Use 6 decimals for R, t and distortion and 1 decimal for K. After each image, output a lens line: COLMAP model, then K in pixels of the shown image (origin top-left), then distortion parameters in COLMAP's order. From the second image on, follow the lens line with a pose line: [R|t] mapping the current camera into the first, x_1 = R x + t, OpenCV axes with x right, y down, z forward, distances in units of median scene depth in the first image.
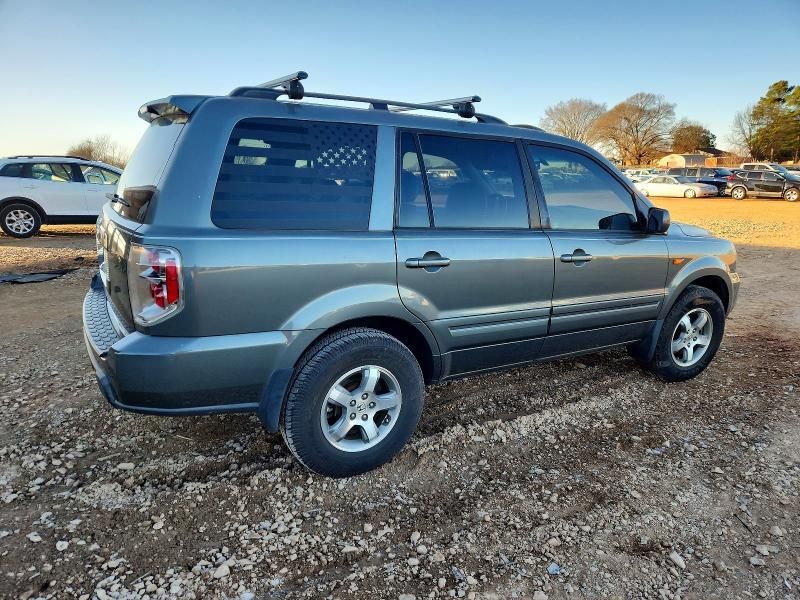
lens RADIAL K [[575.9, 0, 403.9], [0, 575.9, 299.4], [0, 0, 1]] dist [0.047702, -0.056131]
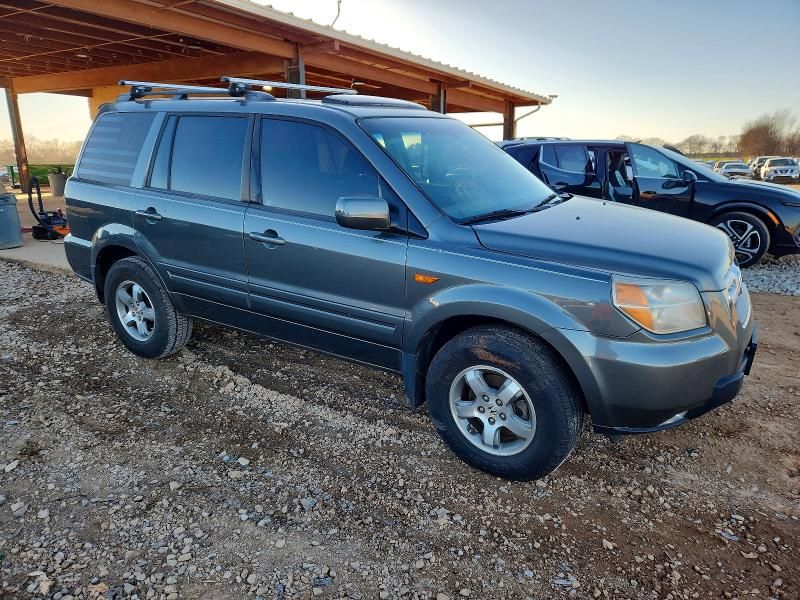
lens RADIAL K [[575.9, 0, 403.9], [0, 575.9, 299.4], [0, 0, 1]] dist [0.047702, -0.056131]
pose [[0.422112, 0.227414, -0.877556, 1.239526], [-0.196496, 0.967963, 0.156327, -0.165757], [0.884992, 0.106449, 0.453275, 0.780027]]
